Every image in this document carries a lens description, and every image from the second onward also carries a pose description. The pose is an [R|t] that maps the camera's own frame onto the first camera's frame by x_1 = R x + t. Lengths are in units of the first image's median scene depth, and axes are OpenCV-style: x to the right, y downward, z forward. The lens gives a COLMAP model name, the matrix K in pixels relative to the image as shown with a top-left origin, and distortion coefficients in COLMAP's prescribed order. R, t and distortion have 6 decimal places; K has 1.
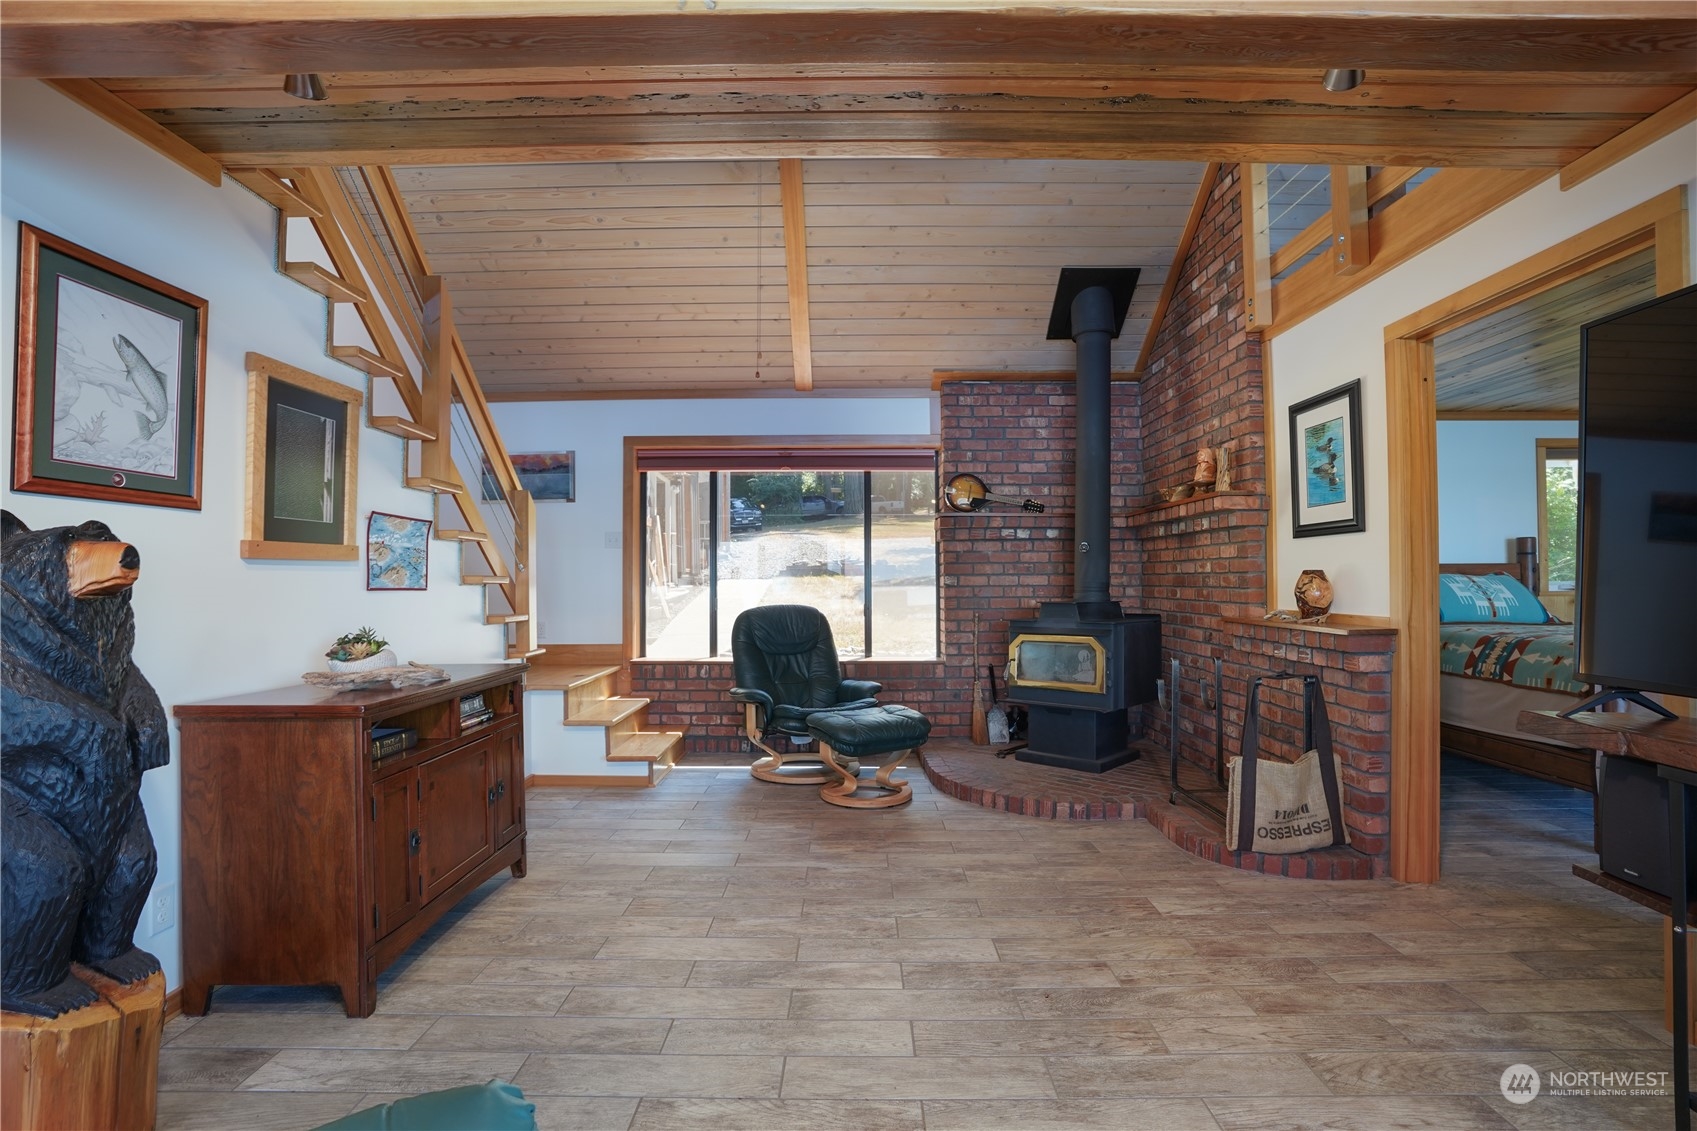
lens RADIAL K [[787.3, 0, 850.2], [0, 787.3, 571.8], [0, 0, 1]] dist [-0.075570, 0.032234]
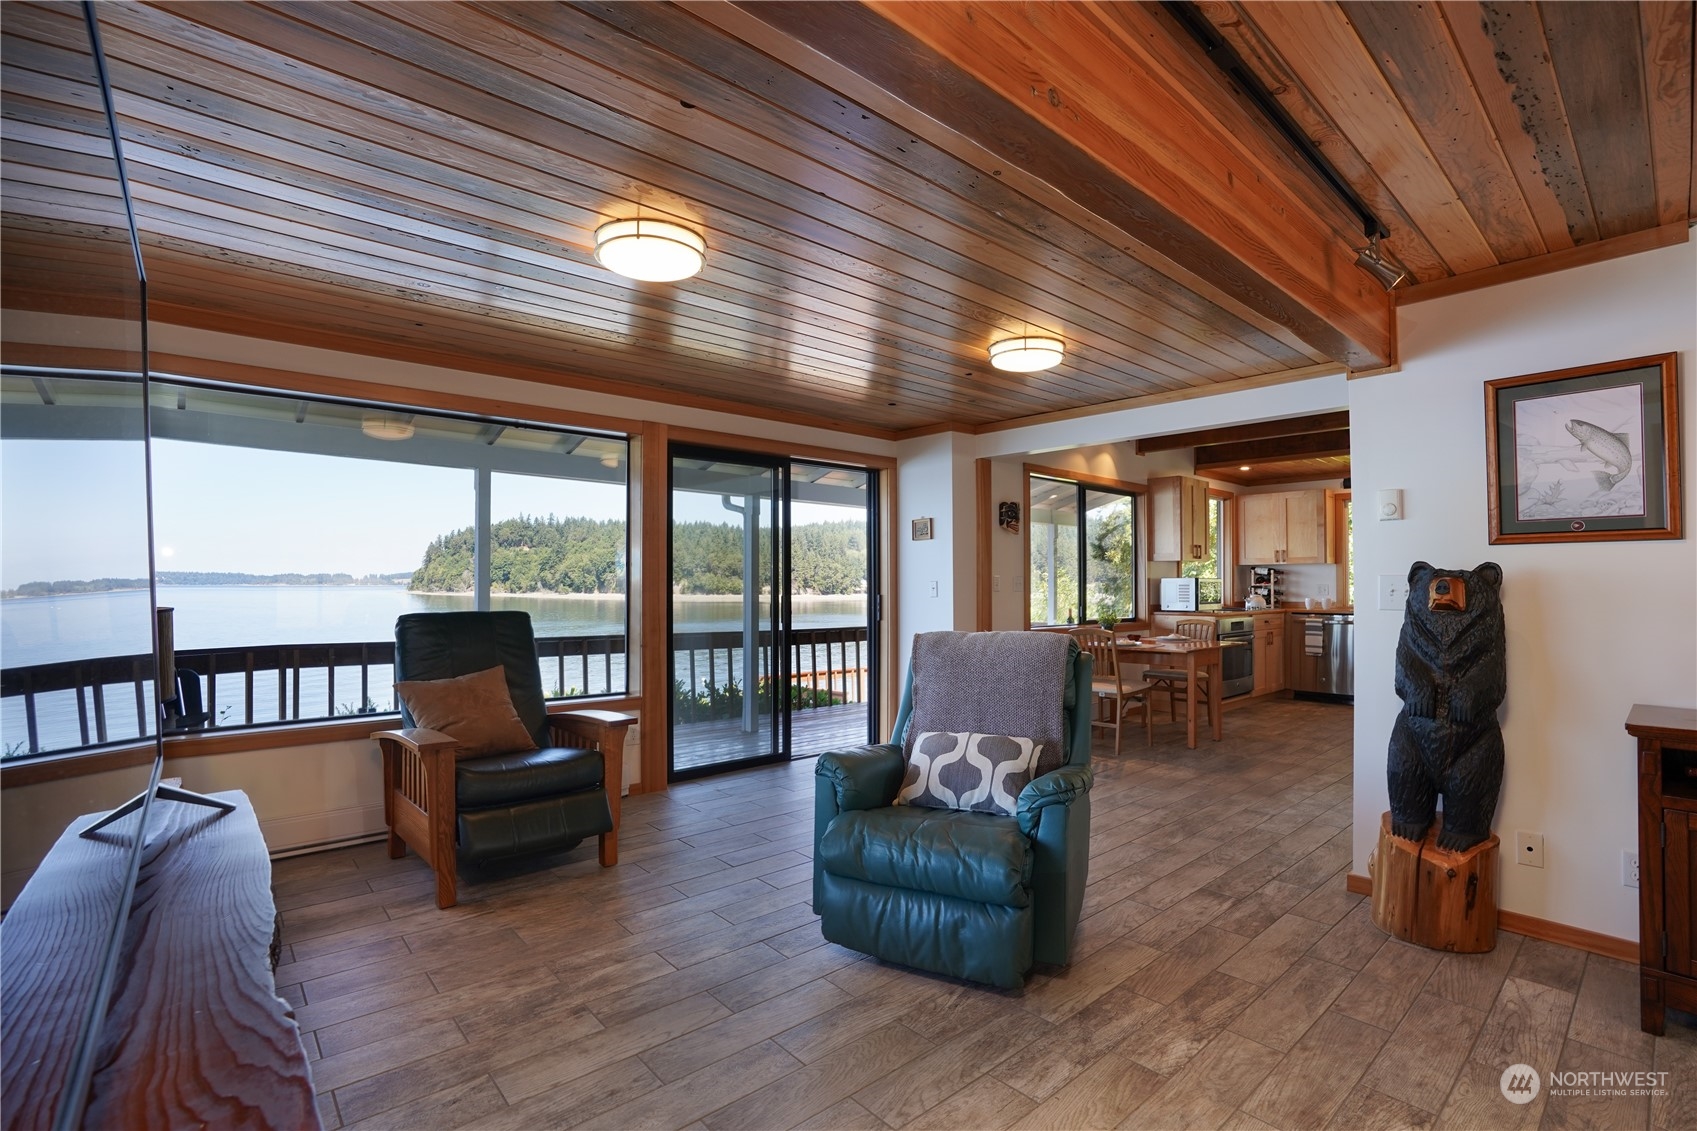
lens RADIAL K [[787.3, 0, 850.2], [0, 787.3, 571.8], [0, 0, 1]] dist [-0.075570, 0.032234]
pose [[-0.747640, -0.007410, -0.664063, 0.566273], [0.011321, 0.999650, -0.023900, -0.014000], [0.664008, -0.025386, -0.747295, 0.714203]]
